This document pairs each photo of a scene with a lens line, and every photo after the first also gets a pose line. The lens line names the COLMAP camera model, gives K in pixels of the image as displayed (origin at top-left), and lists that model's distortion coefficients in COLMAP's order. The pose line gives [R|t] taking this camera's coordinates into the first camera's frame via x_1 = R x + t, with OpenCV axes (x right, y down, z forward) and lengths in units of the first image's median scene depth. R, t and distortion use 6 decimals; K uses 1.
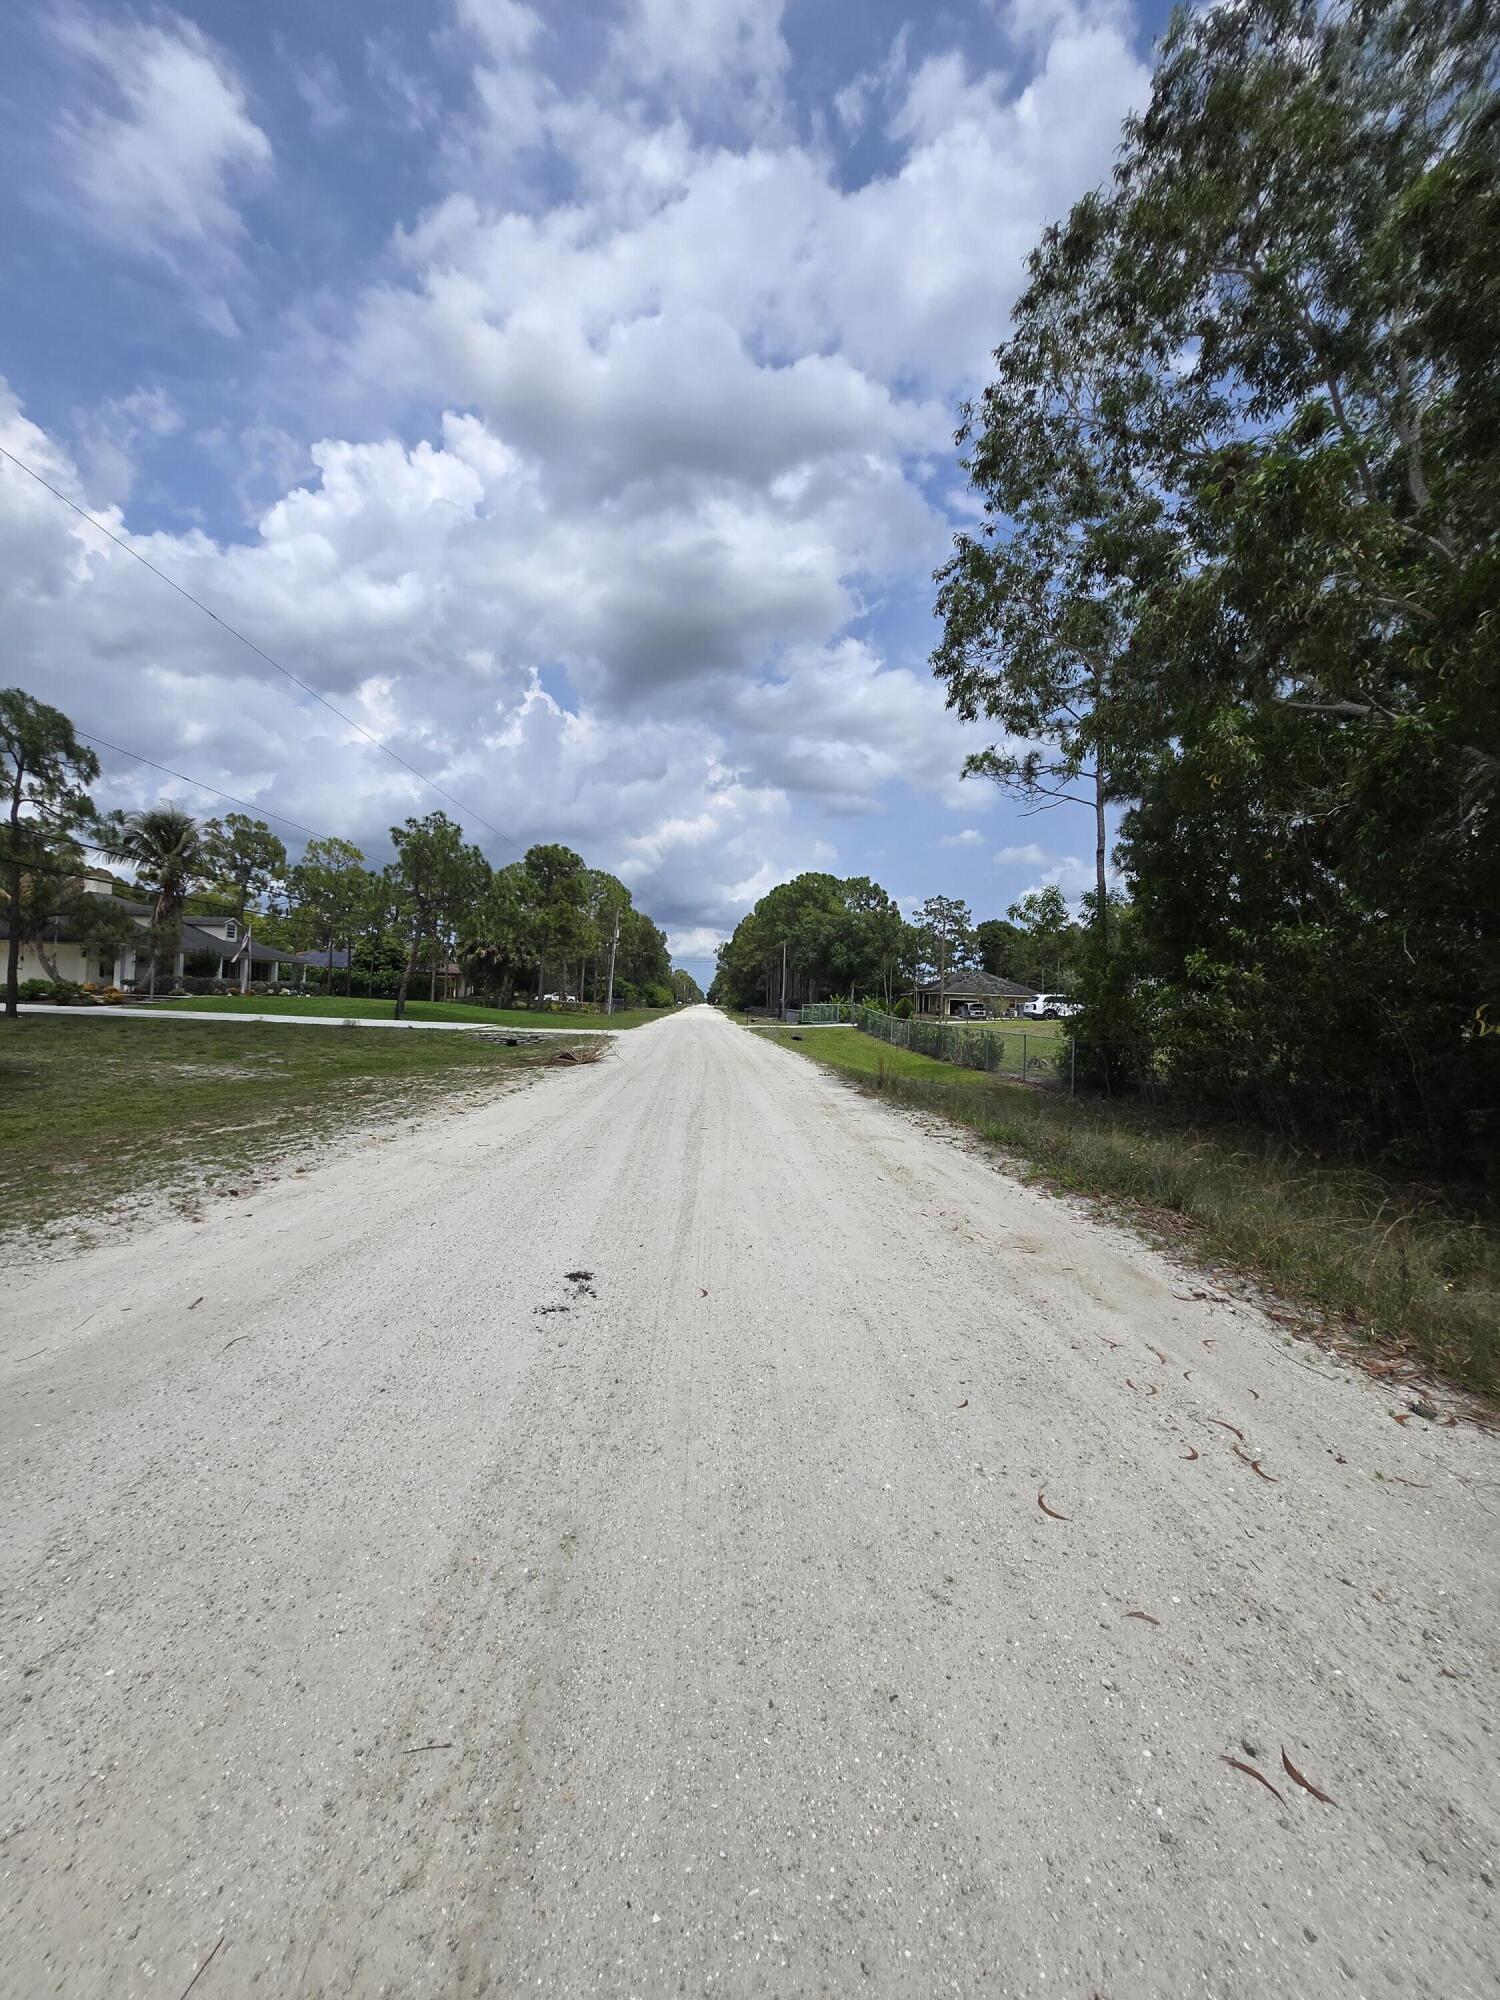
lens RADIAL K [[804.3, 0, 750.0], [0, 804.3, 1000.0], [0, 0, 1]] dist [0.000444, 0.000125]
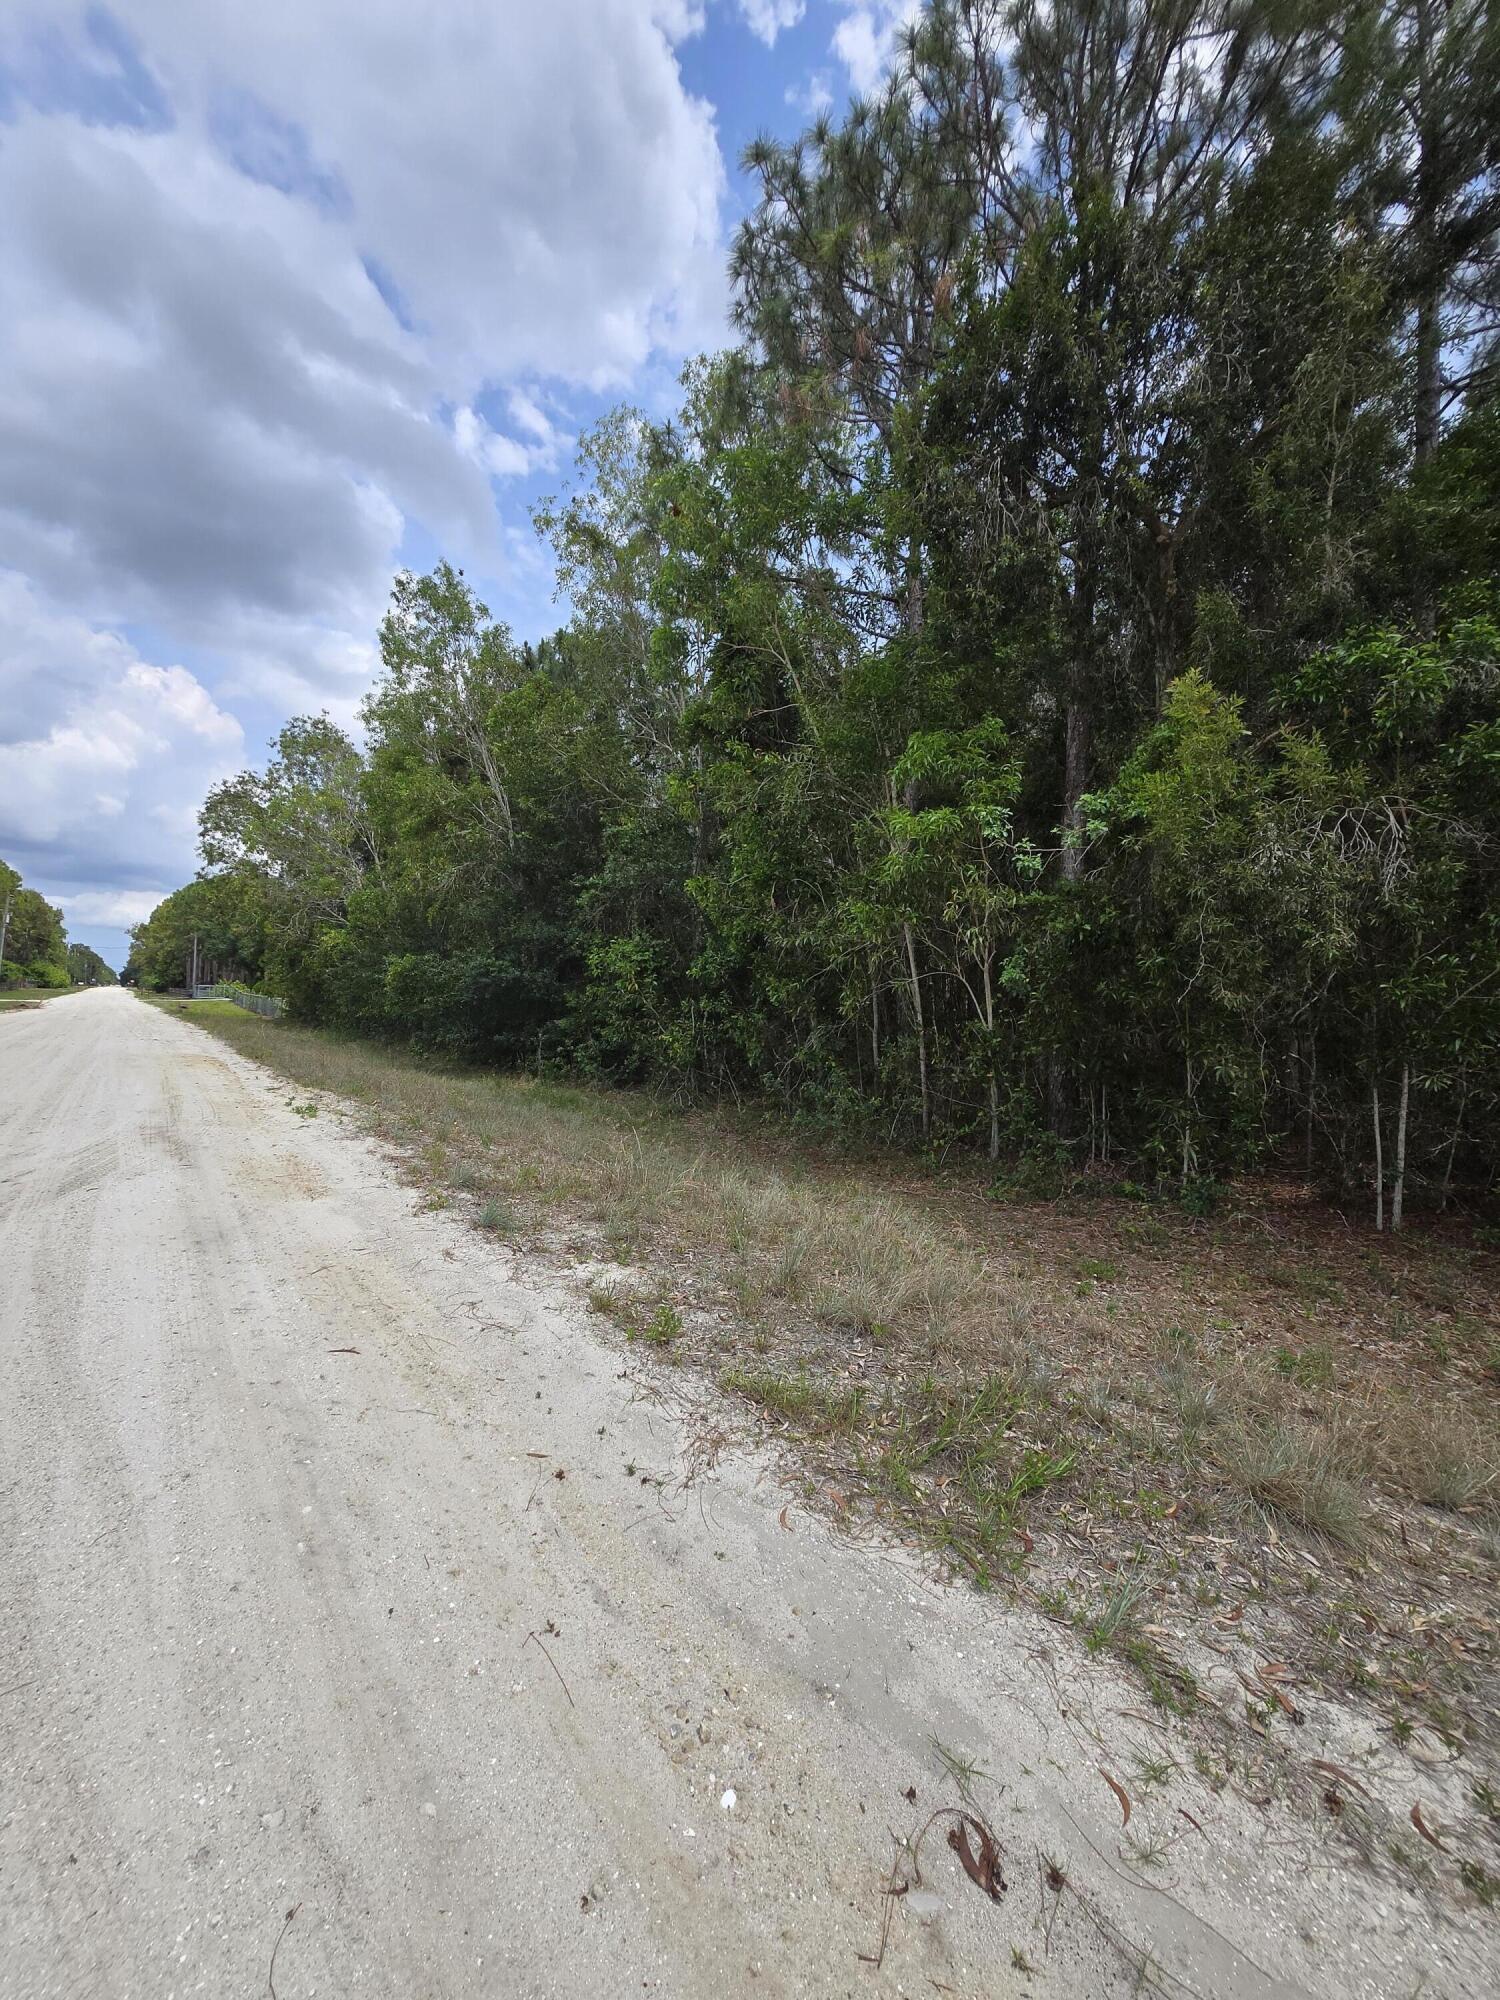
lens RADIAL K [[804.3, 0, 750.0], [0, 804.3, 1000.0], [0, 0, 1]] dist [0.000444, 0.000125]
pose [[0.820367, 0.004644, 0.571818, 0.020242], [-0.014825, 0.999804, 0.013149, -0.001609], [-0.571645, -0.019264, 0.820275, -0.252650]]
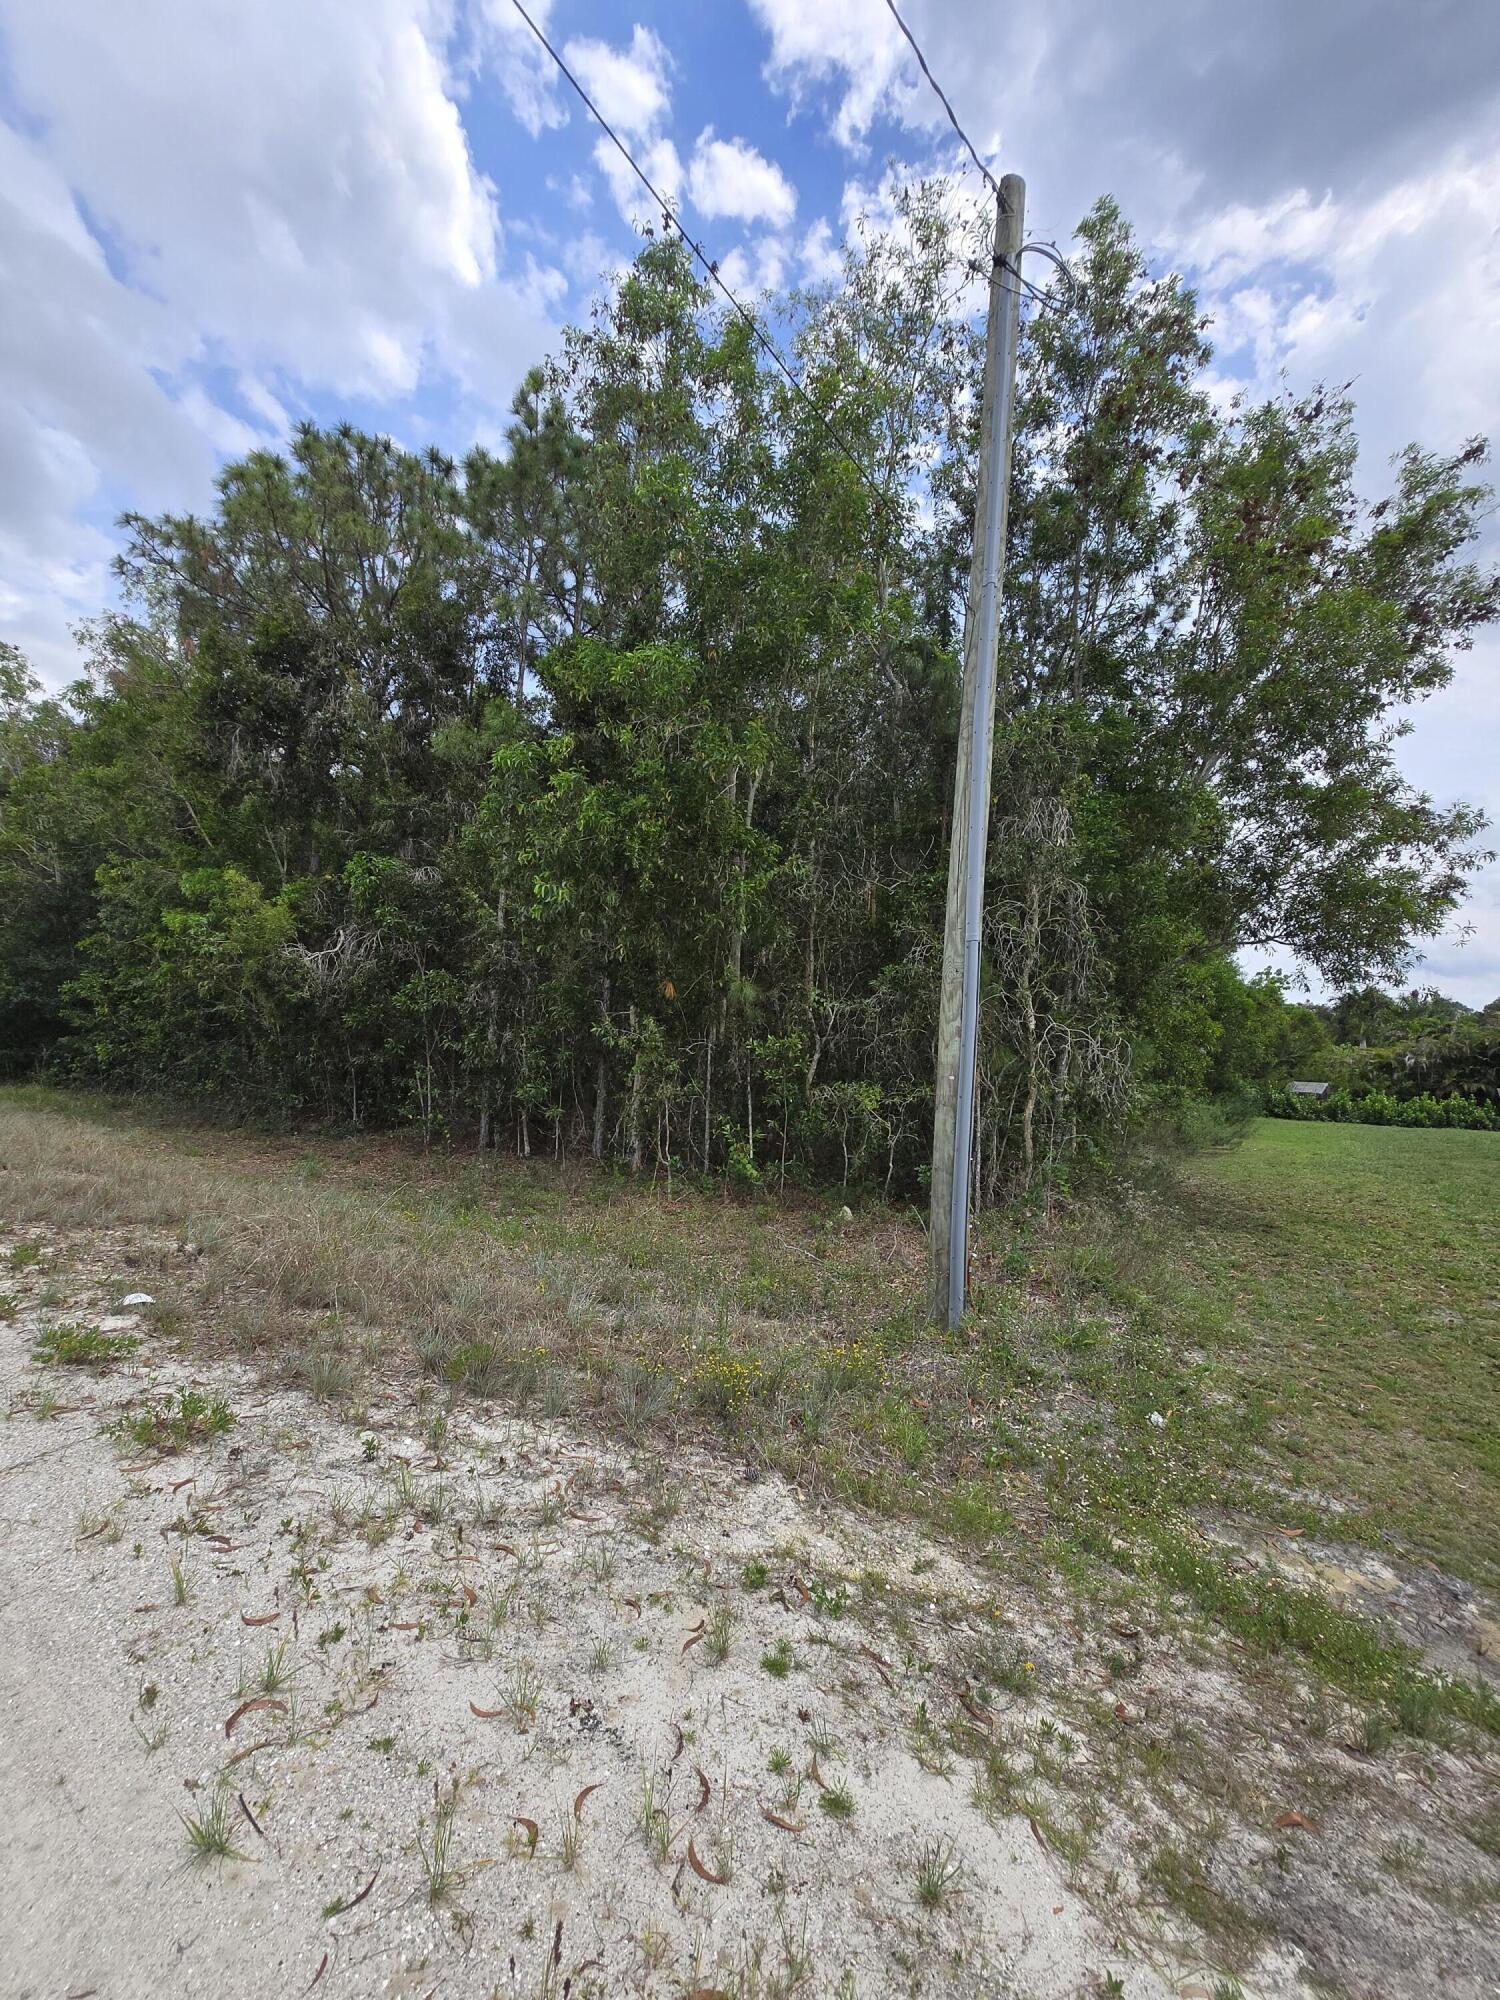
lens RADIAL K [[801.8, 0, 758.4], [0, 801.8, 1010.2], [0, 0, 1]] dist [0.000684, 0.000329]
pose [[0.607186, 0.059180, 0.792353, 0.033621], [-0.045298, 0.998179, -0.039841, -0.001551], [-0.793267, -0.011701, 0.608761, -0.423298]]
